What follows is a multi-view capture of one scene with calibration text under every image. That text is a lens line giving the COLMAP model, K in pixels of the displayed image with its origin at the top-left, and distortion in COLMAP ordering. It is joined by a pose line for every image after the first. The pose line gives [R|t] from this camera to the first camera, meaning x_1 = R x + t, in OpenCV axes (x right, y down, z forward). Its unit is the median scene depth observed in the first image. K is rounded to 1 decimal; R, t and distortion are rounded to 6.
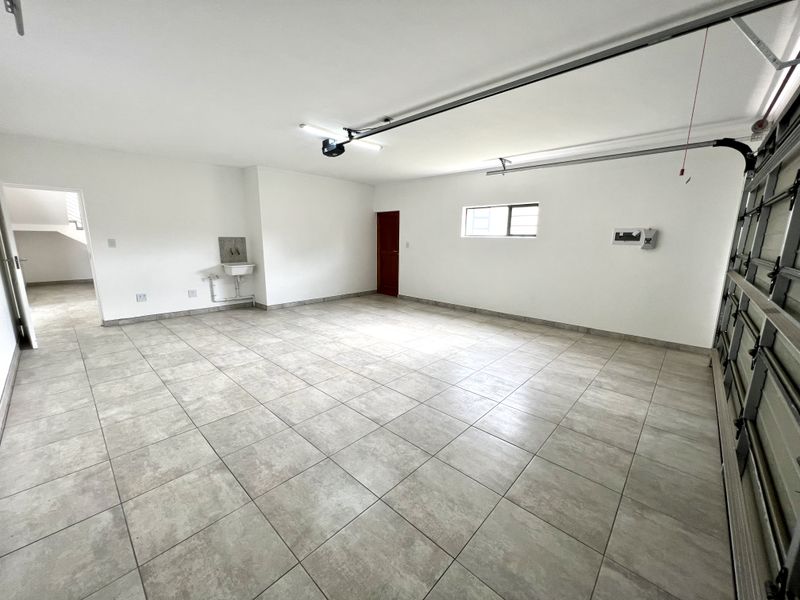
lens RADIAL K [[318.7, 0, 398.7], [0, 318.7, 302.3], [0, 0, 1]] dist [0.000010, 0.000084]
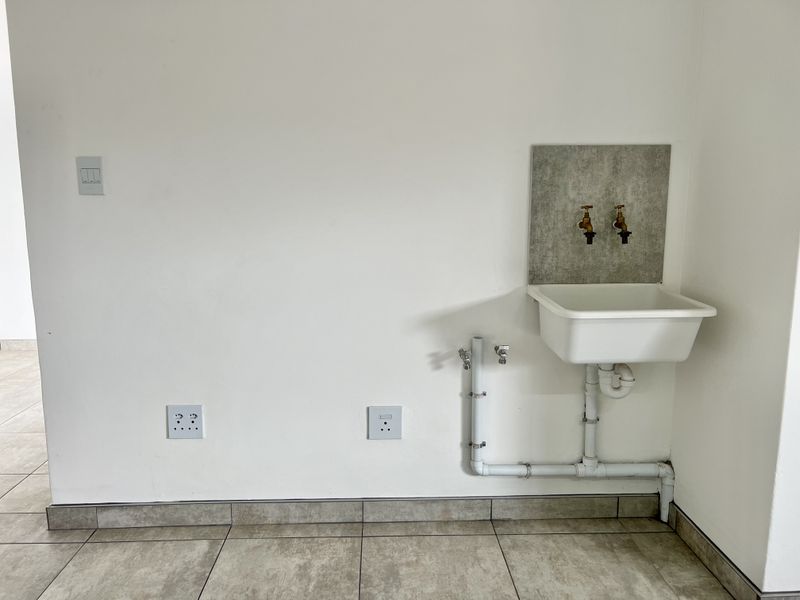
lens RADIAL K [[619.1, 0, 400.5], [0, 619.1, 299.1], [0, 0, 1]] dist [-0.001749, -0.000136]
pose [[0.699619, 0.114317, -0.705312, -0.350500], [-0.124820, 0.991493, 0.036889, -0.117698], [0.703530, 0.062229, 0.707936, 0.687747]]
